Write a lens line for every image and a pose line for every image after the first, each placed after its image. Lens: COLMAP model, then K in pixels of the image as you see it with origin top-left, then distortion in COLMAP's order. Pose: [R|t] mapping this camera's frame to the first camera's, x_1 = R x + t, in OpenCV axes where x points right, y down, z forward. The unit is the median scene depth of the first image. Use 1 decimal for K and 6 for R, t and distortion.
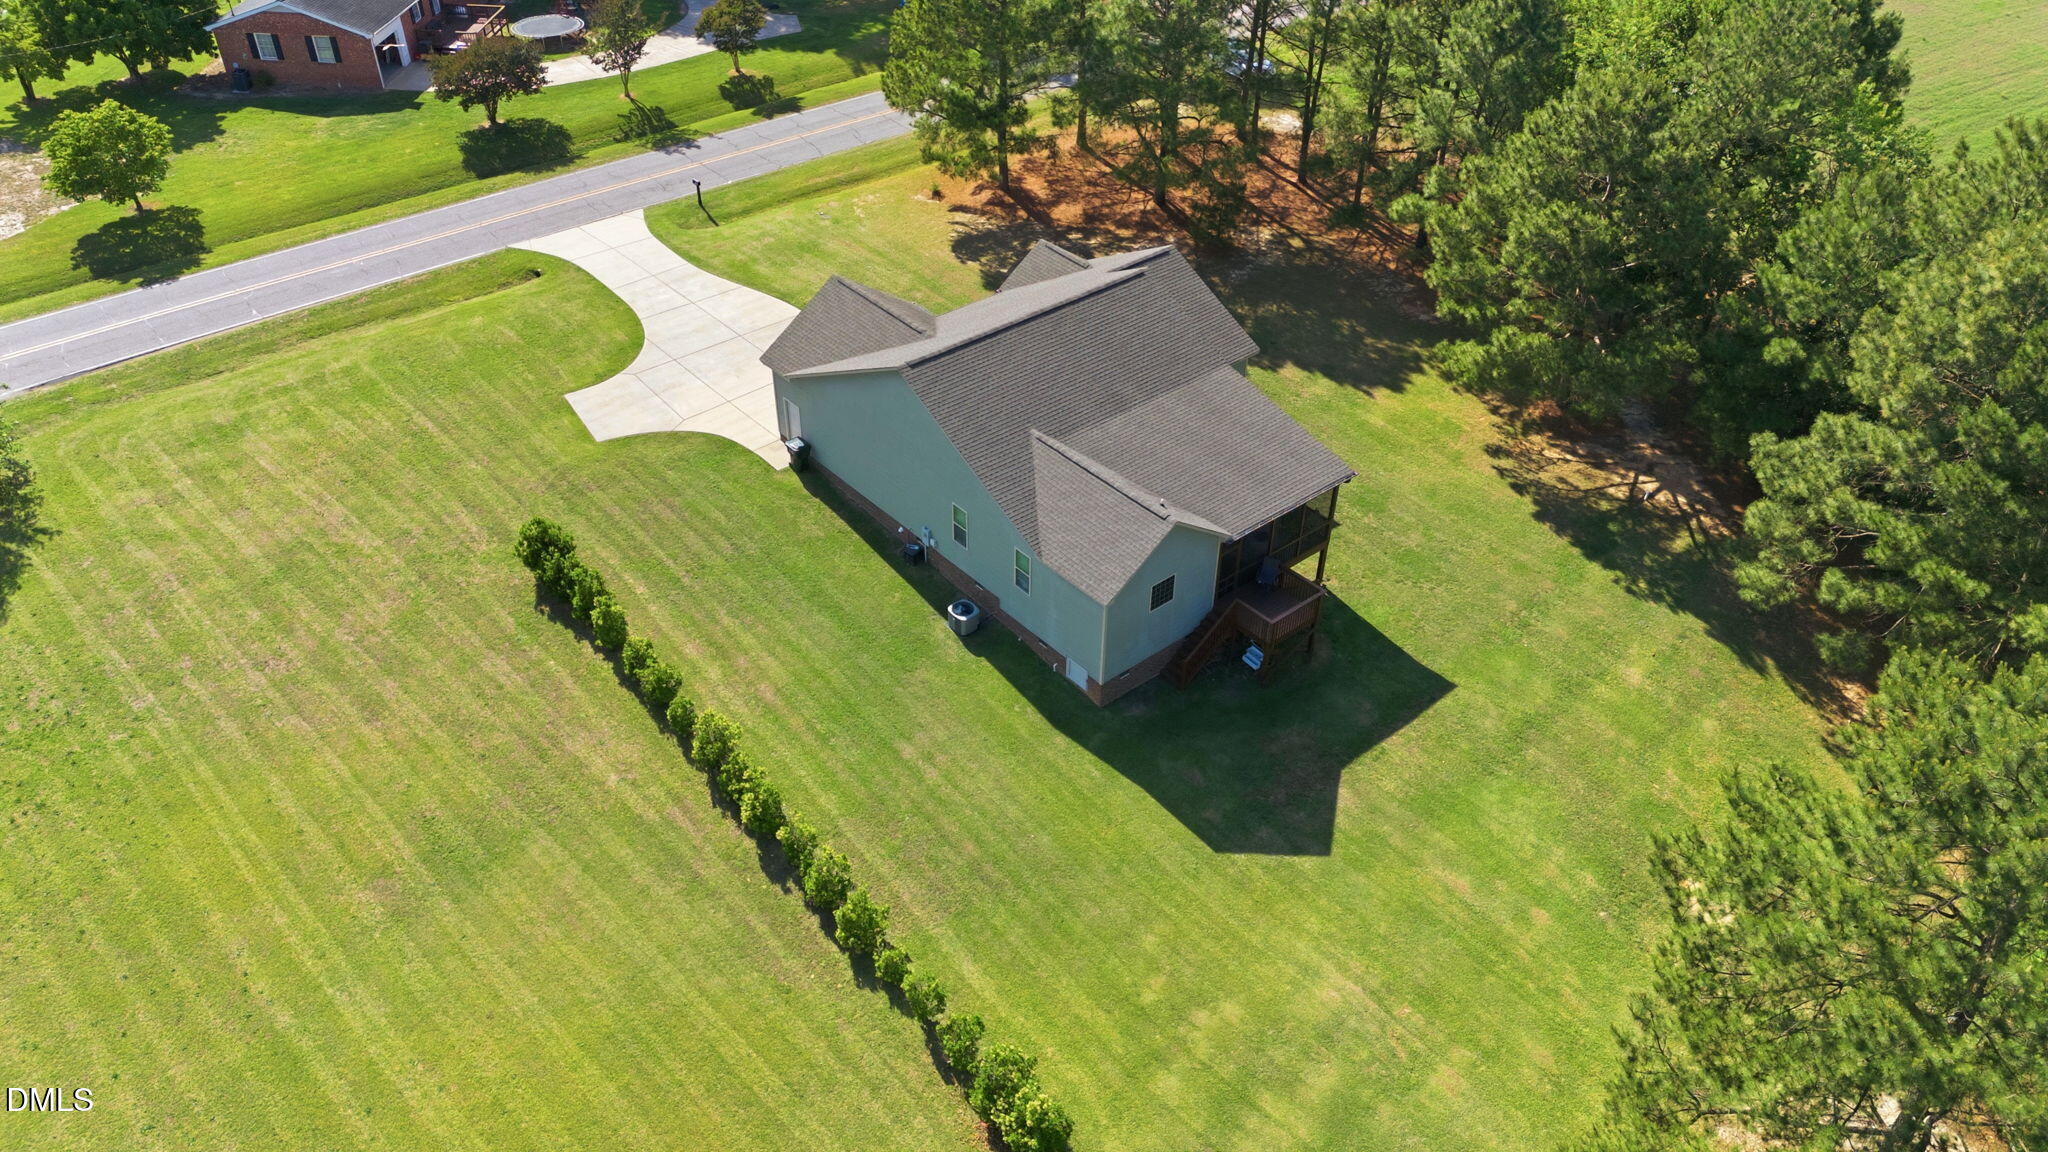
lens RADIAL K [[1523.9, 0, 1015.7], [0, 1523.9, 560.4], [0, 0, 1]] dist [0.049448, -0.056852]
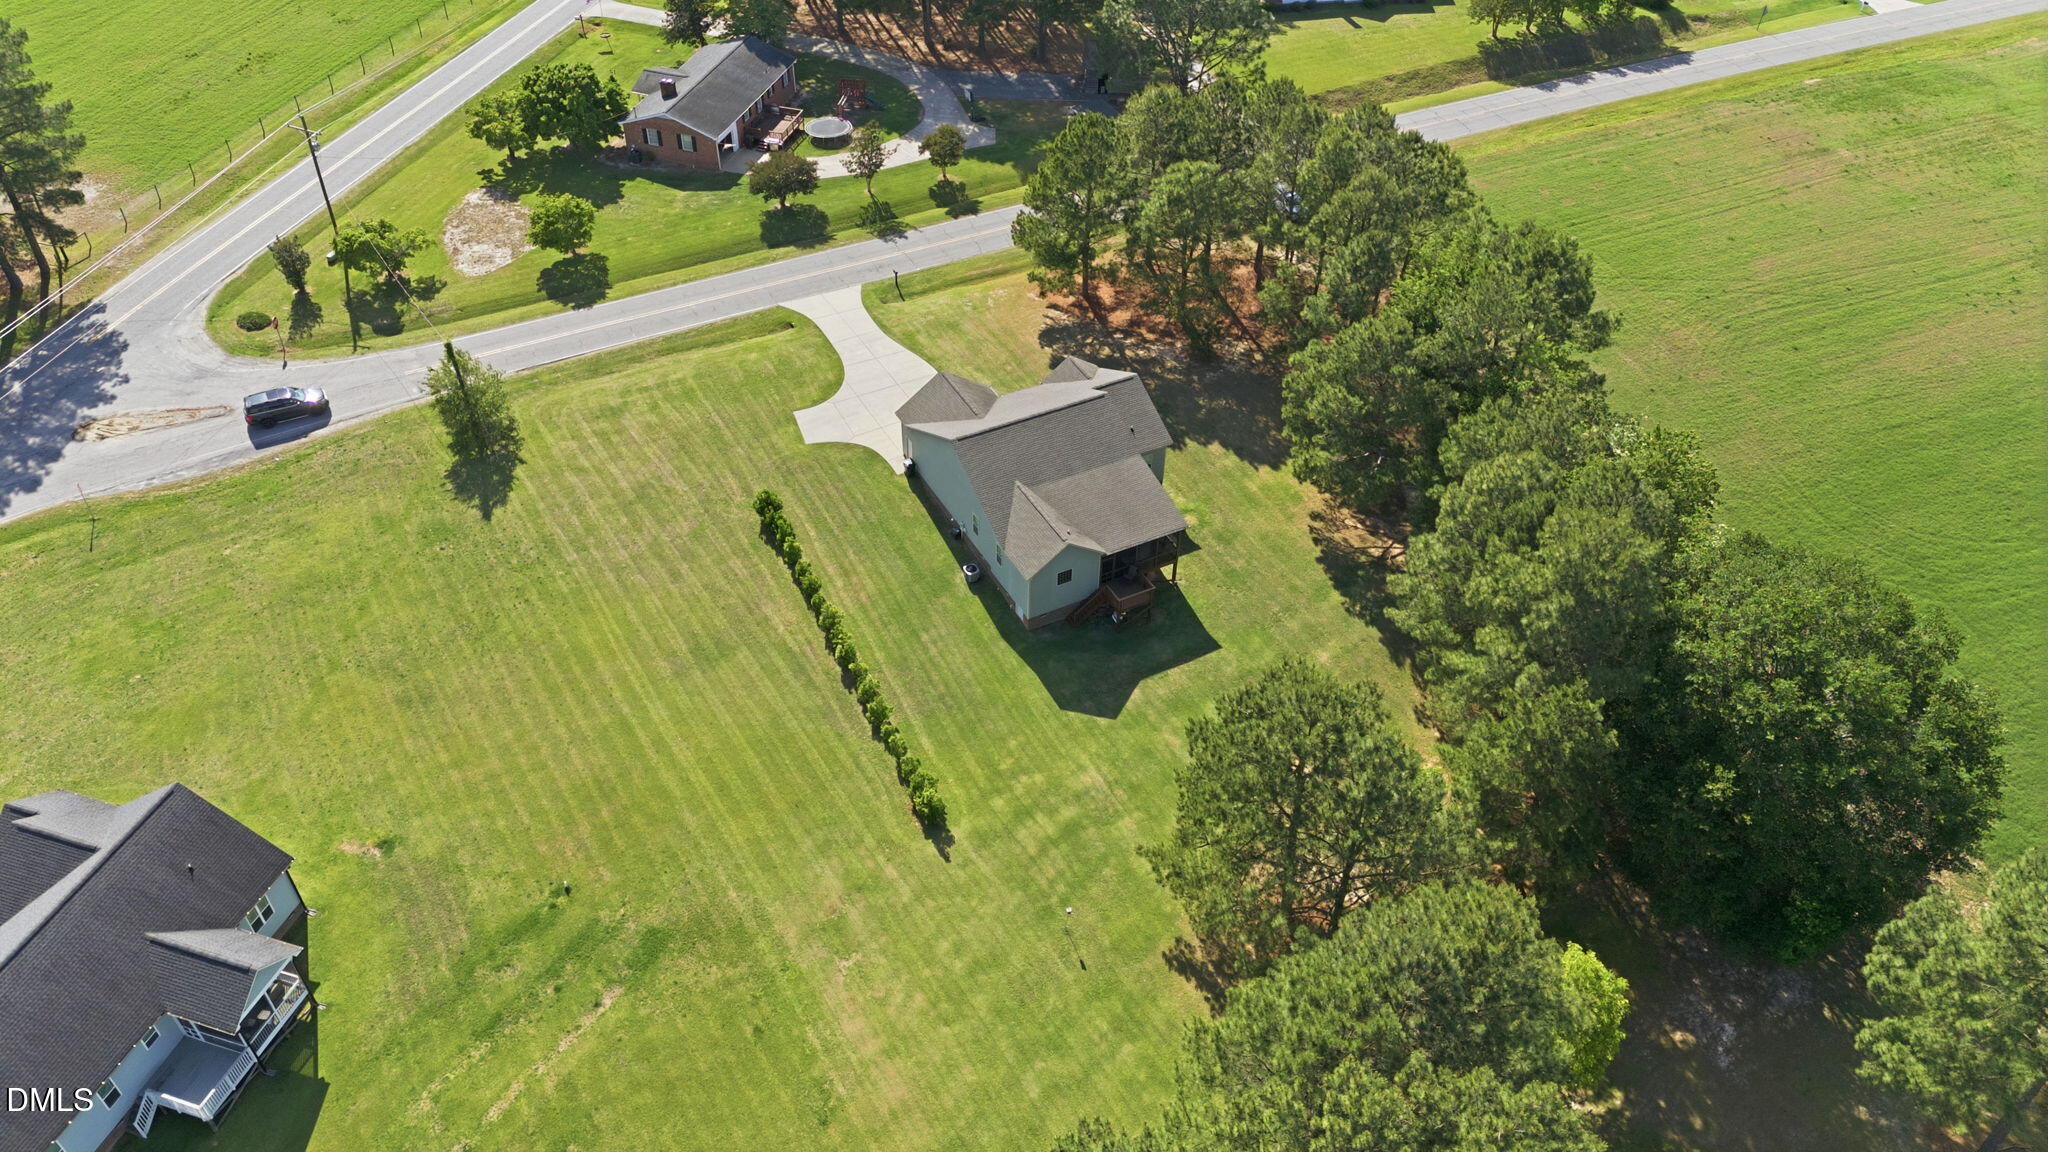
lens RADIAL K [[1507.5, 0, 1016.4], [0, 1507.5, 578.0], [0, 0, 1]] dist [0.082207, -0.139651]
pose [[0.976477, 0.145758, -0.158893, 0.293392], [-0.132323, 0.986915, 0.092142, -0.125375], [0.170244, -0.068949, 0.982987, -0.768771]]
